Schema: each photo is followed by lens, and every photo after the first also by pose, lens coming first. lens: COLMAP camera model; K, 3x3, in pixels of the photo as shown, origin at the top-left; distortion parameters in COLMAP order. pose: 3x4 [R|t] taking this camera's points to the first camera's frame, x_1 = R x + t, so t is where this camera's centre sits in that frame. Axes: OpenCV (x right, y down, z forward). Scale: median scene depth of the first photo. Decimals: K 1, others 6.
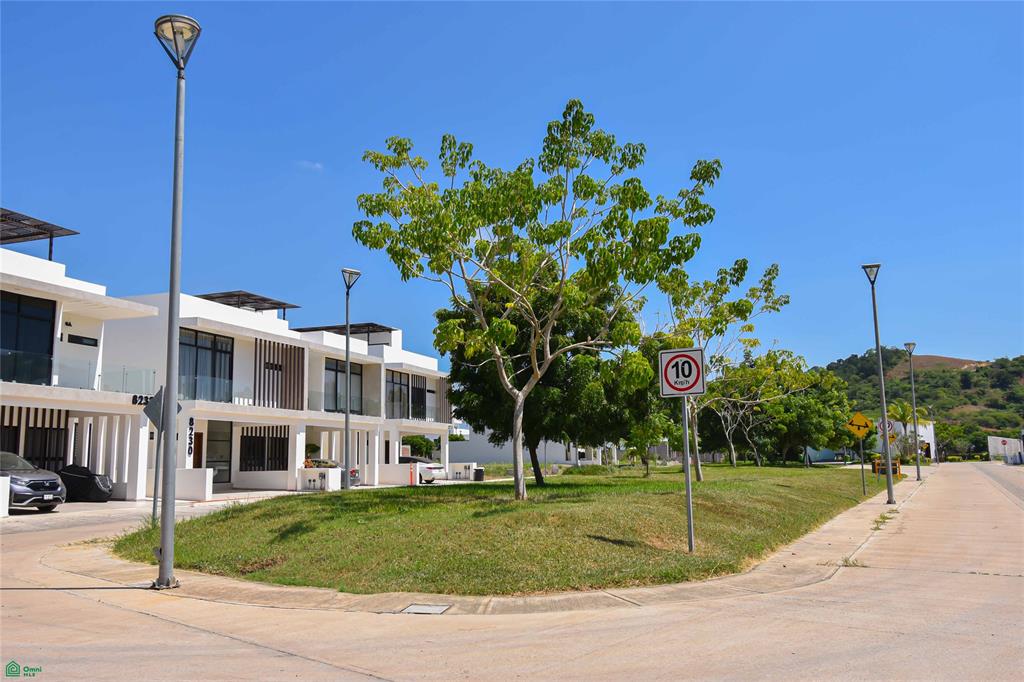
lens RADIAL K [[828.3, 0, 512.0], [0, 828.3, 341.0], [0, 0, 1]] dist [0.009554, 0.001562]
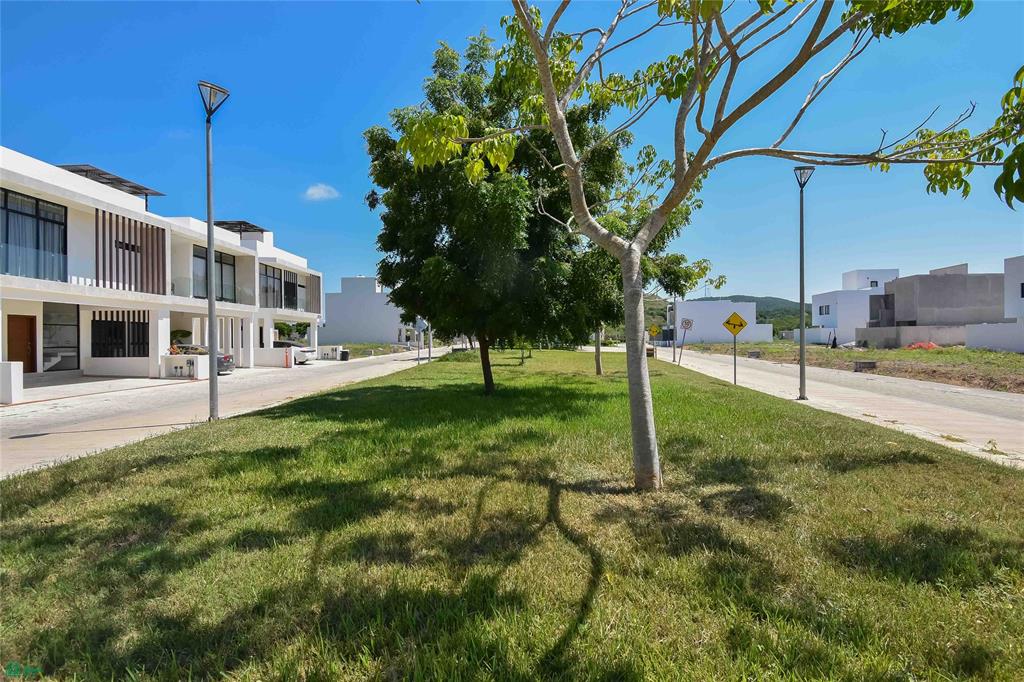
lens RADIAL K [[467.5, 0, 512.0], [0, 467.5, 341.0], [0, 0, 1]] dist [0.000020, -0.014304]
pose [[0.937358, 0.007238, 0.348292, -0.062671], [-0.058408, 0.988897, 0.136644, 0.038676], [-0.343436, -0.148427, 0.927373, 0.349183]]
